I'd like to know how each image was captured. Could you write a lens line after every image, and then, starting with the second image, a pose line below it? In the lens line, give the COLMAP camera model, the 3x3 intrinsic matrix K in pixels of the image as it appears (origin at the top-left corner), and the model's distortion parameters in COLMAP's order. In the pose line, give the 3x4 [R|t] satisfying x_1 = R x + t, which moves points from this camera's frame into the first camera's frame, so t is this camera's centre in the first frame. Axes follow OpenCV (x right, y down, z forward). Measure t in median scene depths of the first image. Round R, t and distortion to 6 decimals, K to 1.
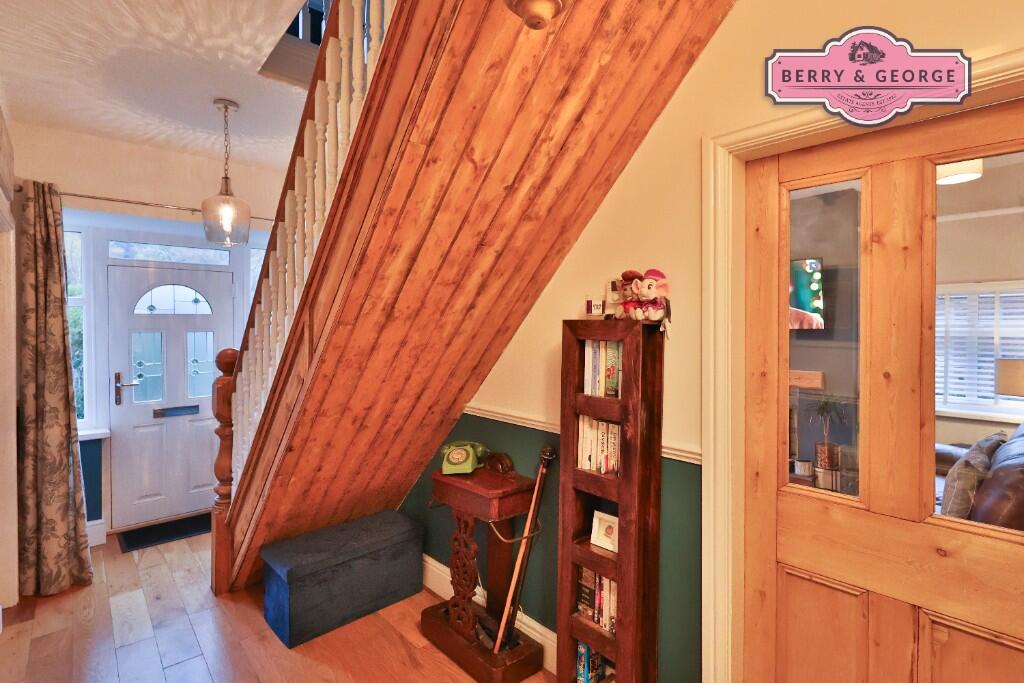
lens RADIAL K [[503.3, 0, 506.8], [0, 503.3, 335.6], [0, 0, 1]] dist [0.000485, -0.001553]
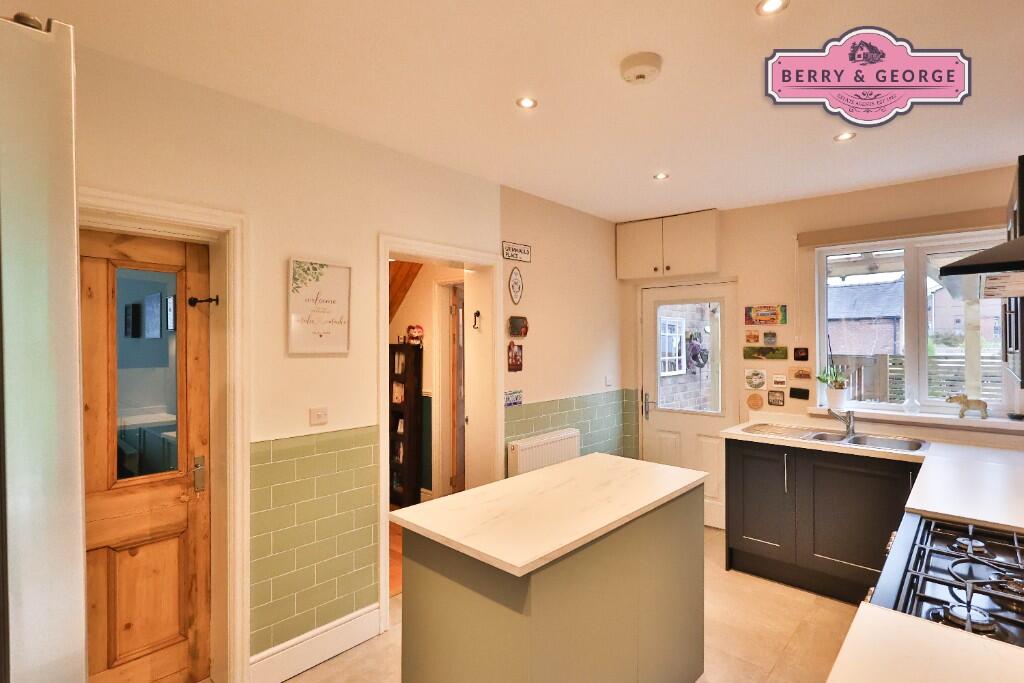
lens RADIAL K [[503.3, 0, 509.0], [0, 503.3, 340.2], [0, 0, 1]] dist [0.000485, -0.001553]
pose [[0.996155, -0.006489, 0.087368, 0.527987], [0.007874, 0.999849, -0.015511, -0.007382], [-0.087254, 0.016140, 0.996055, -1.662477]]
